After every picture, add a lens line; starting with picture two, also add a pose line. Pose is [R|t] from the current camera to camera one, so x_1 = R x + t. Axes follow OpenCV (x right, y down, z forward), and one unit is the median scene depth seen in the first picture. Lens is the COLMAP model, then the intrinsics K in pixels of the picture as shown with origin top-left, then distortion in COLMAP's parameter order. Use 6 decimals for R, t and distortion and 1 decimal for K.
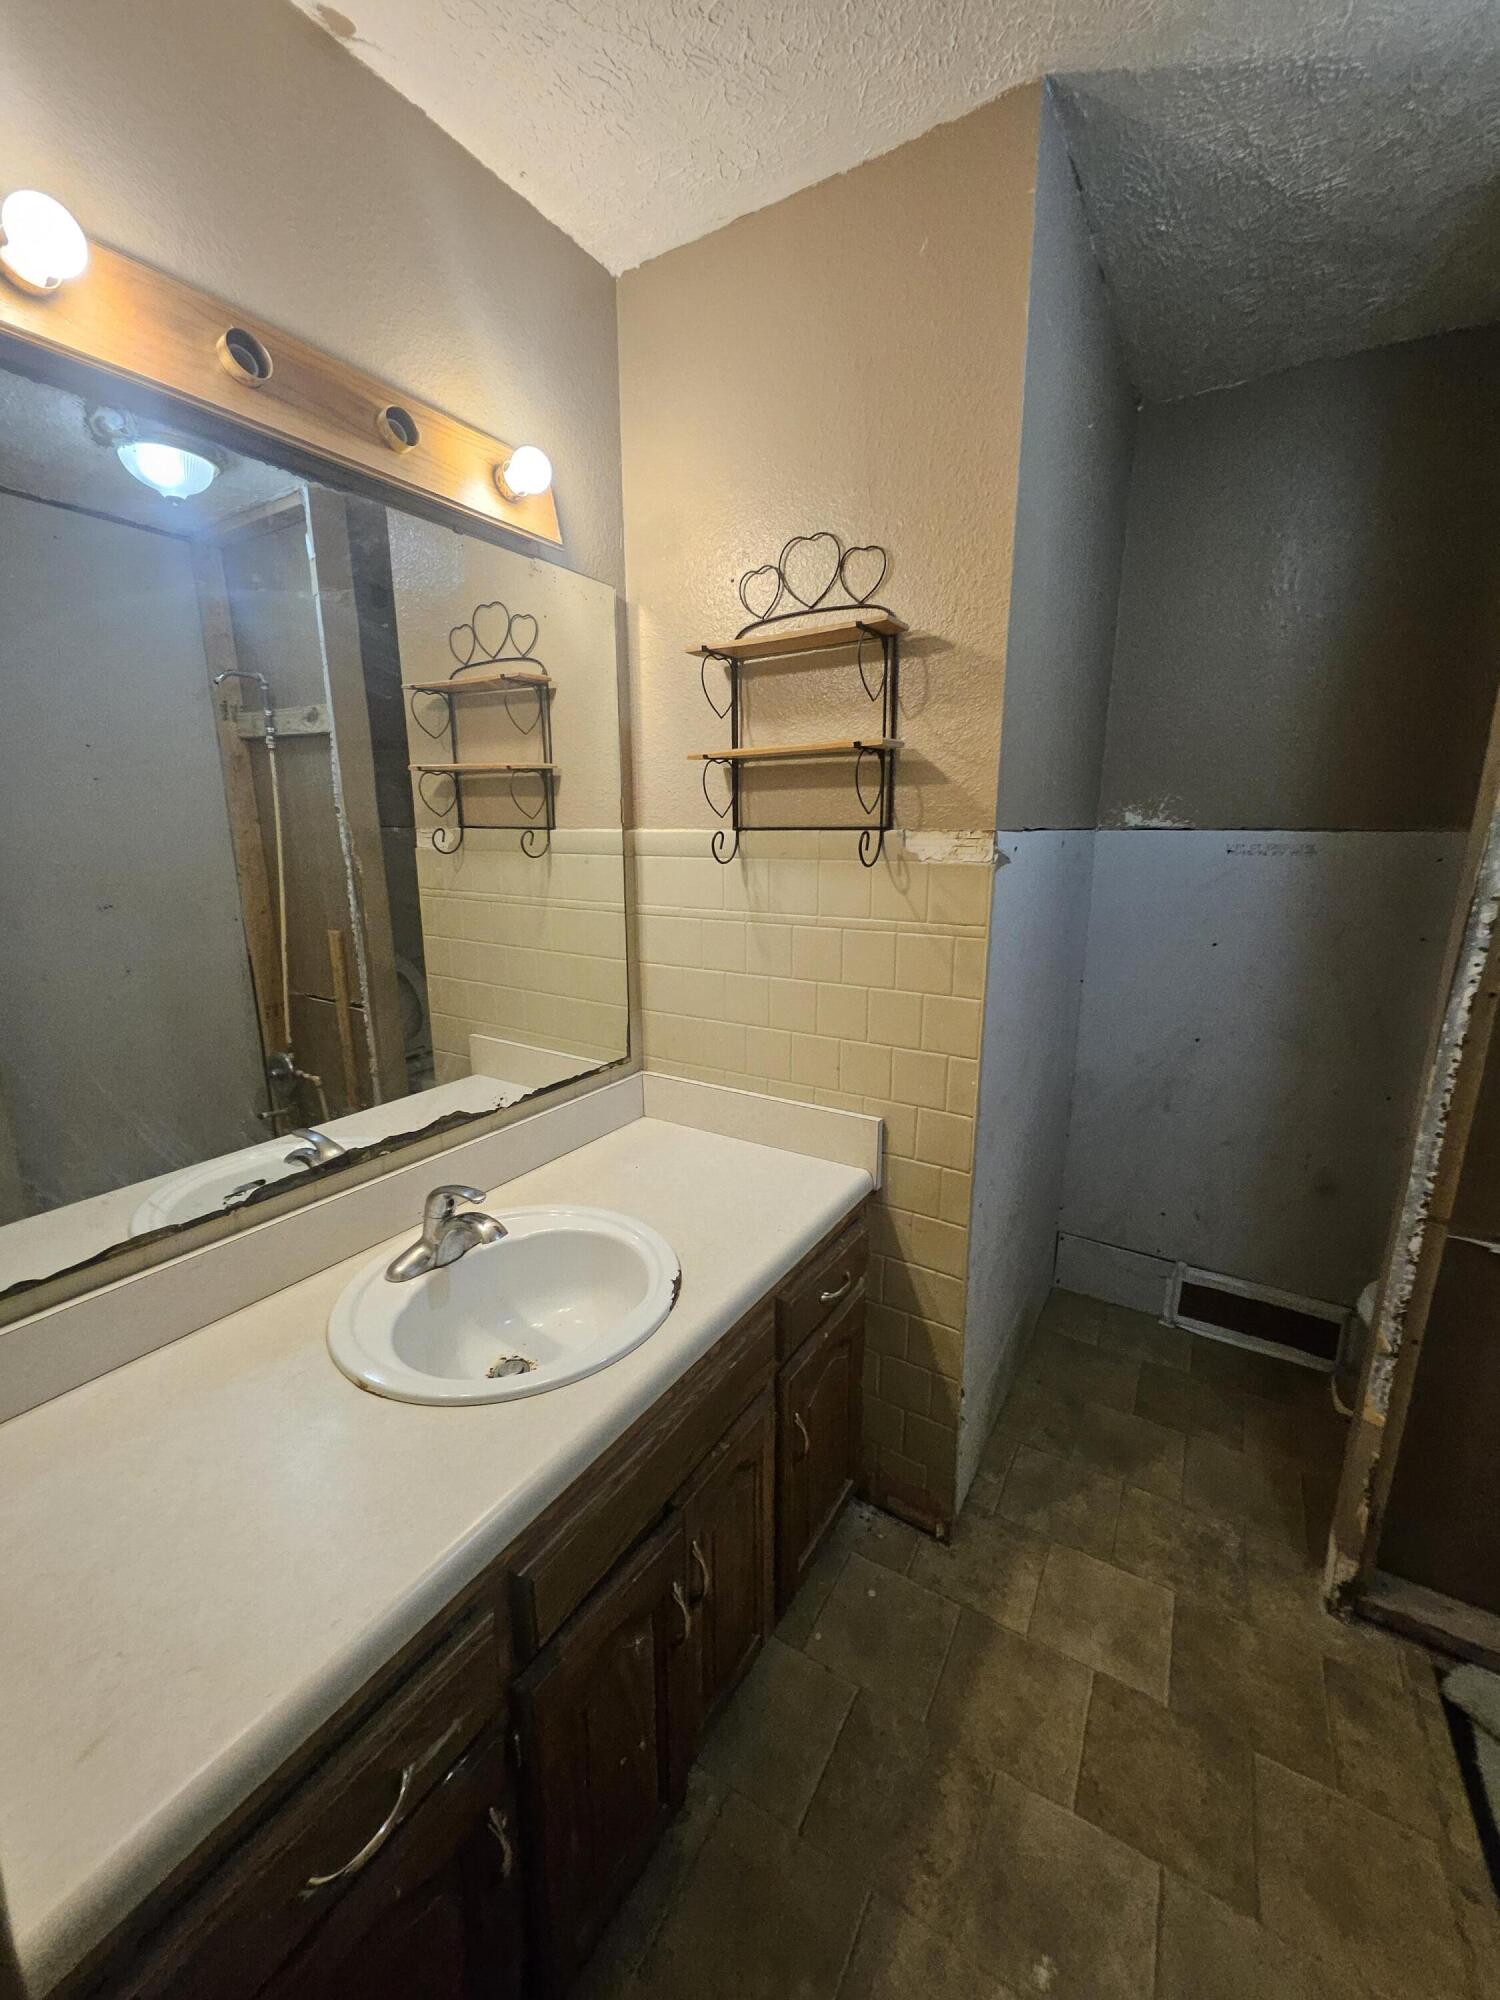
lens RADIAL K [[781.8, 0, 770.2], [0, 781.8, 992.6], [0, 0, 1]] dist [-0.007972, 0.001898]
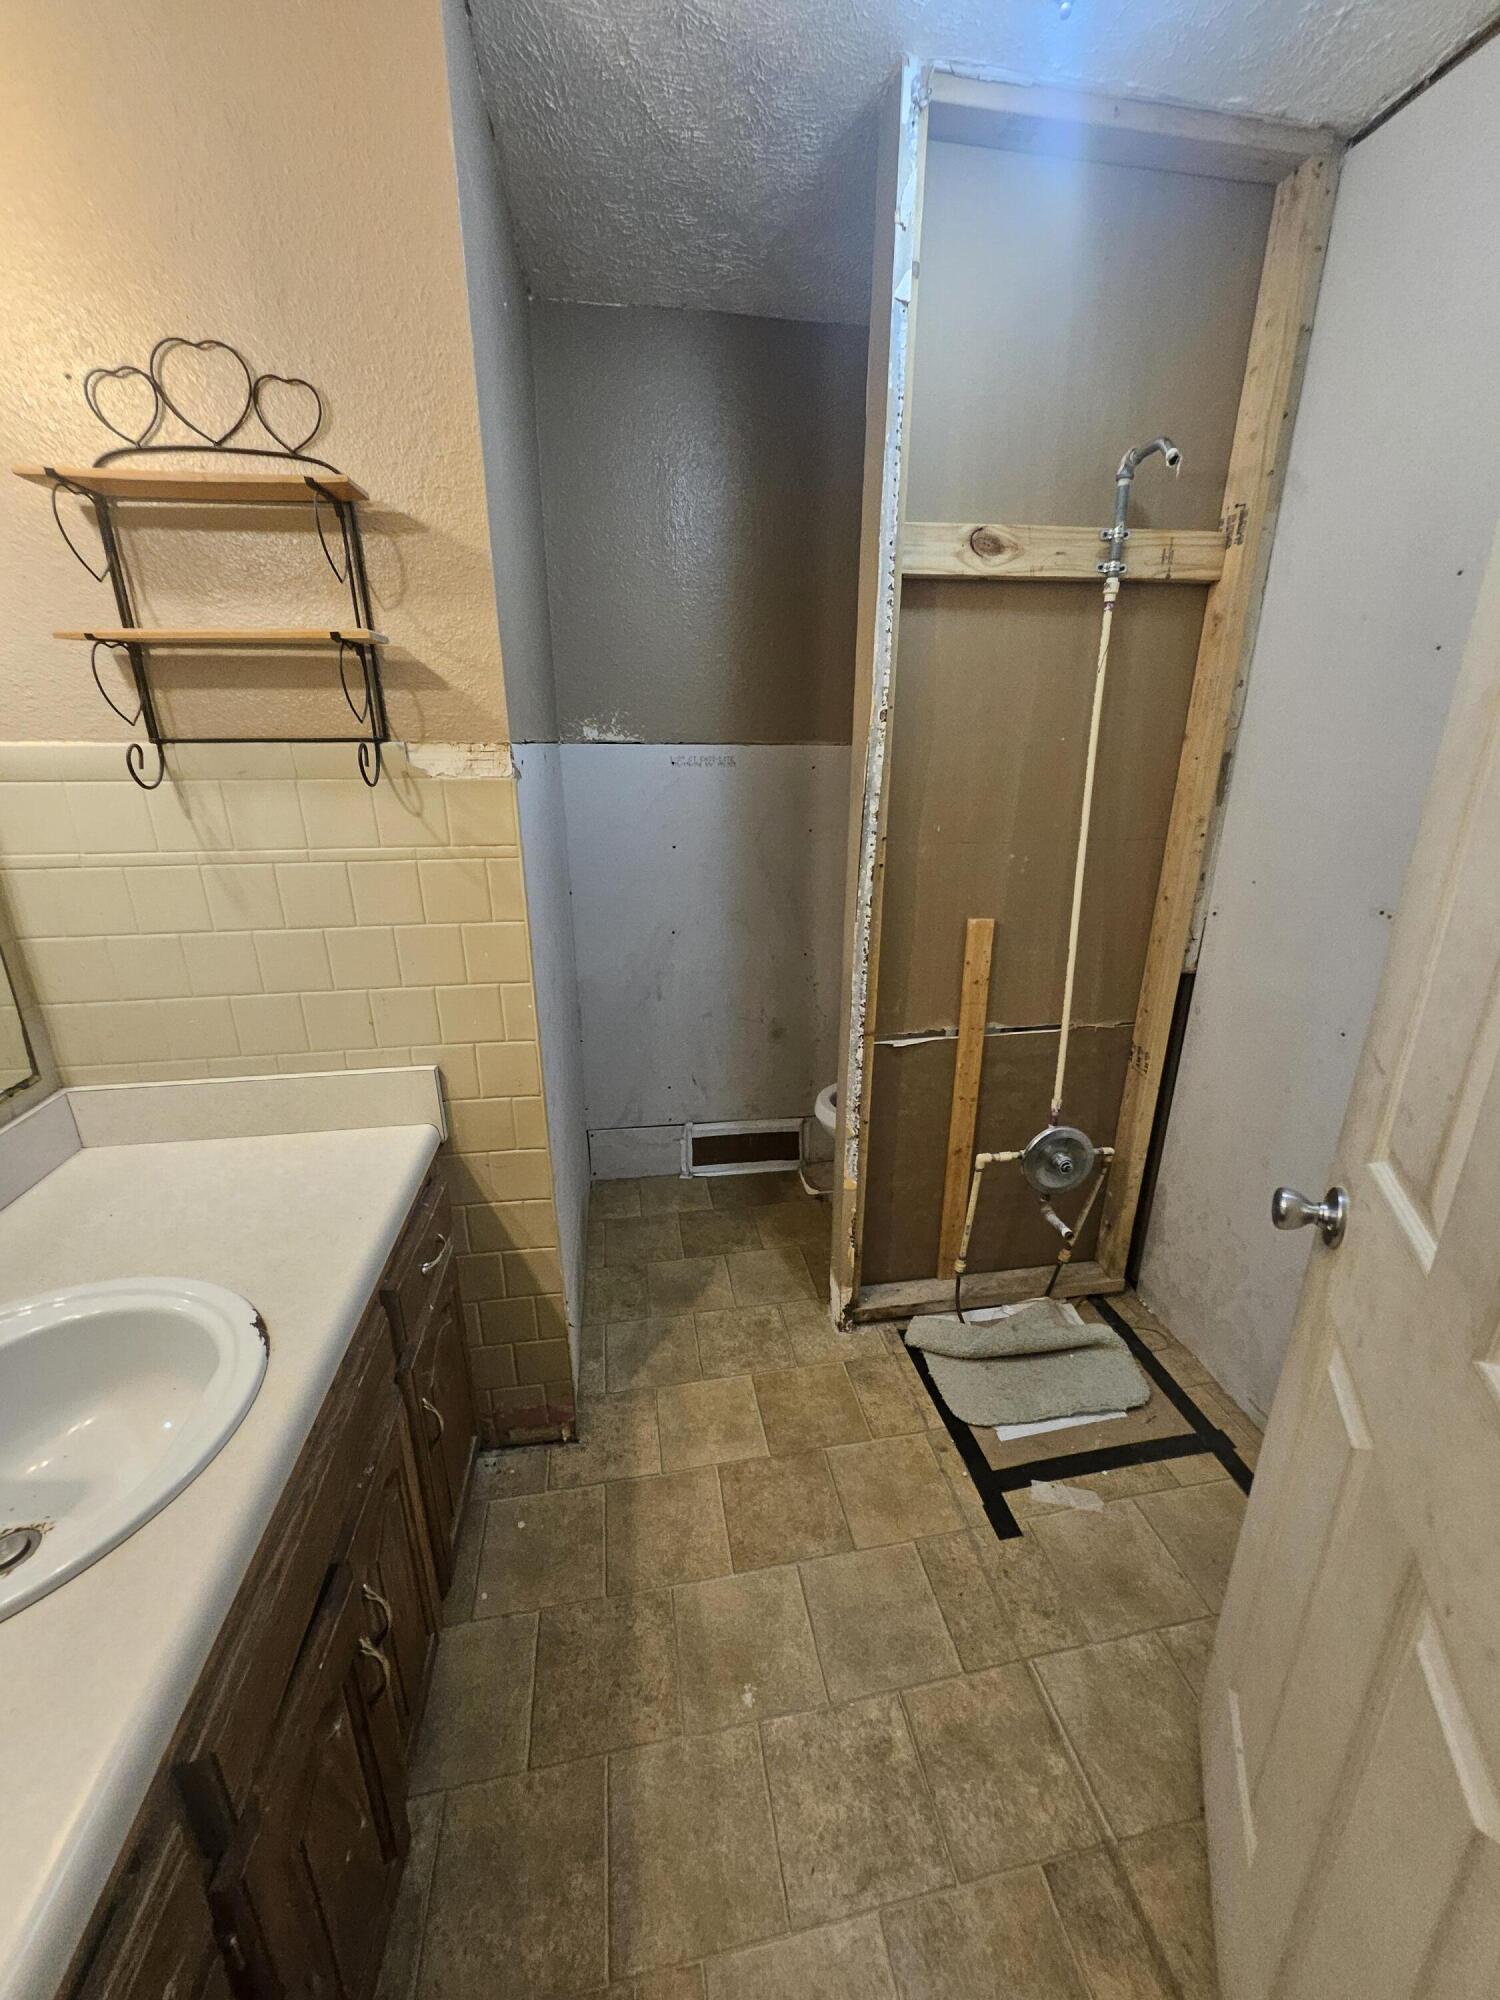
lens RADIAL K [[781.8, 0, 760.6], [0, 781.8, 997.0], [0, 0, 1]] dist [-0.007972, 0.001898]
pose [[0.755787, -0.199911, 0.623555, -0.129781], [0.132653, 0.979257, 0.153165, -0.008001], [-0.641240, -0.033044, 0.766628, 0.056022]]
